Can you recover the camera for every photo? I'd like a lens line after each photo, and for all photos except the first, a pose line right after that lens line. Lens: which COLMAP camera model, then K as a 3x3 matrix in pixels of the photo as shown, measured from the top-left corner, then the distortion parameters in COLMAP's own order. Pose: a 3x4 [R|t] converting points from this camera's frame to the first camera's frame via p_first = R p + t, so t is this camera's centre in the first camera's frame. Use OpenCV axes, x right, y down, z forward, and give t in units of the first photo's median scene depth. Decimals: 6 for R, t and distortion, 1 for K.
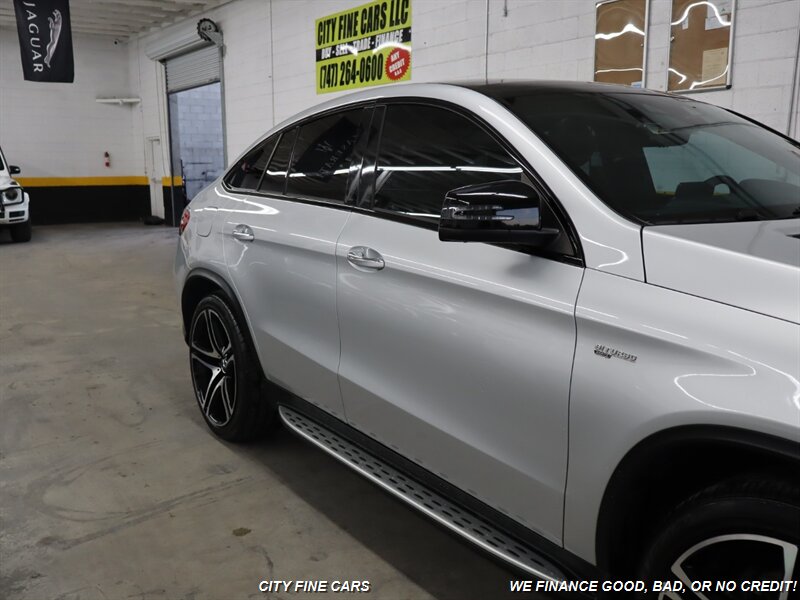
lens RADIAL K [[750.1, 0, 398.1], [0, 750.1, 301.1], [0, 0, 1]] dist [-0.012713, 0.006450]
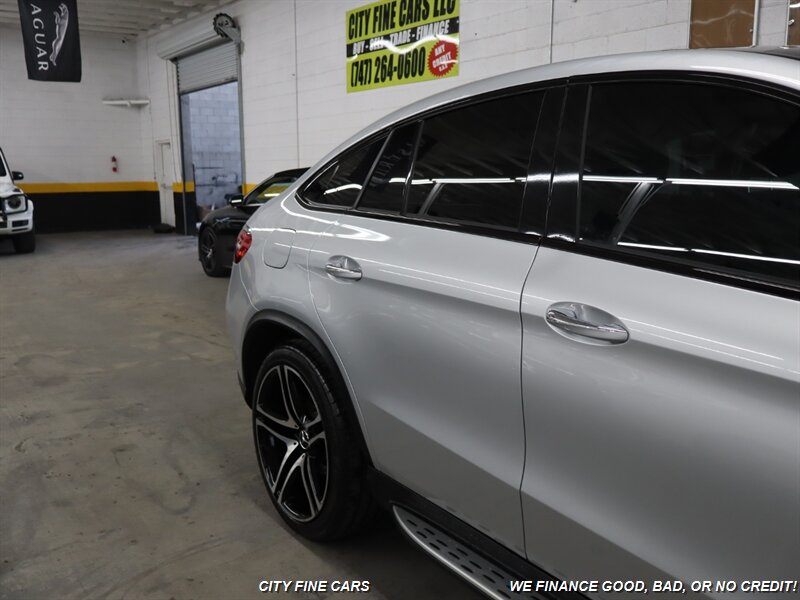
lens RADIAL K [[750.1, 0, 398.1], [0, 750.1, 301.1], [0, 0, 1]] dist [-0.012713, 0.006450]
pose [[0.999995, -0.002925, -0.000977, -0.092426], [0.002921, 0.999986, -0.004504, -0.033379], [0.000990, 0.004501, 0.999989, 0.166484]]
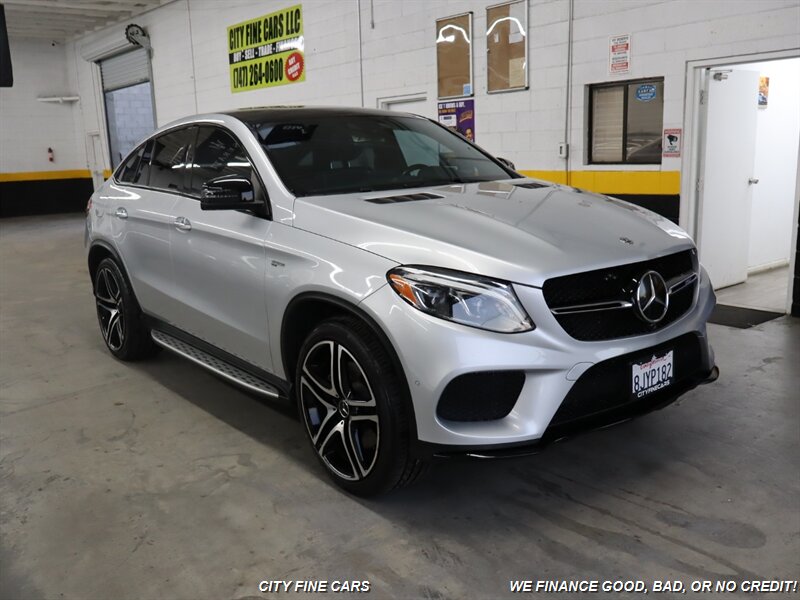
lens RADIAL K [[750.1, 0, 398.1], [0, 750.1, 301.1], [0, 0, 1]] dist [-0.012713, 0.006450]
pose [[0.998145, -0.040251, 0.045683, 0.156861], [0.039193, 0.998948, 0.023828, 0.041142], [-0.046594, -0.021993, 0.998672, -0.297421]]
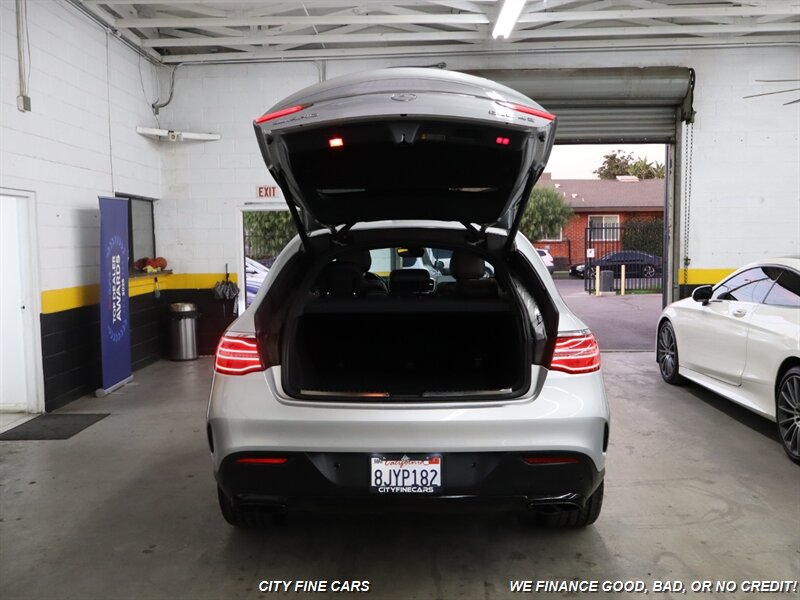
lens RADIAL K [[763.0, 0, 396.3], [0, 763.0, 303.8], [0, 0, 1]] dist [0.011184, 0.002031]
pose [[-0.805554, -0.034843, 0.591497, -0.456151], [0.124560, 0.966004, 0.226541, -0.280544], [-0.579282, 0.256168, -0.773828, 1.333750]]
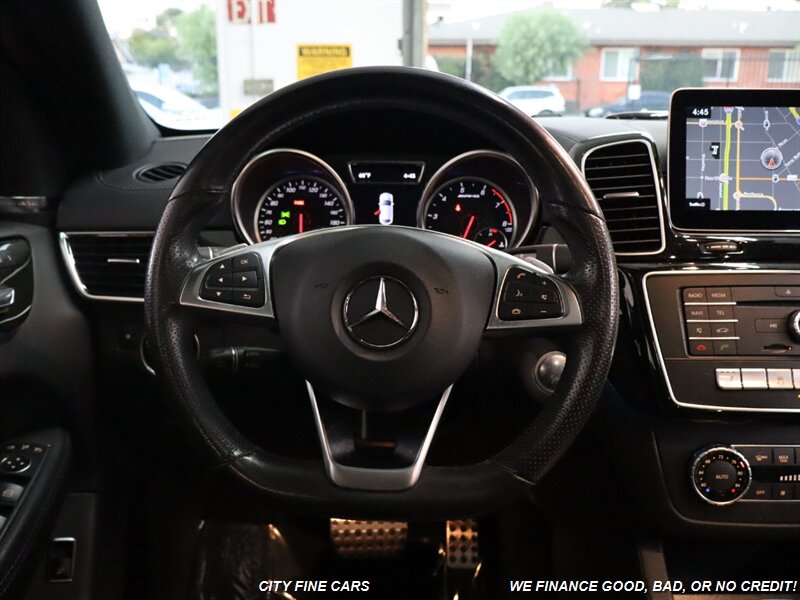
lens RADIAL K [[729.8, 0, 400.0], [0, 729.8, 300.0], [0, 0, 1]] dist [0.002669, 0.002909]
pose [[-0.826622, -0.158028, 0.540115, 0.162980], [0.104861, 0.899702, 0.423722, -0.097828], [-0.552902, 0.406895, -0.727142, 0.591858]]
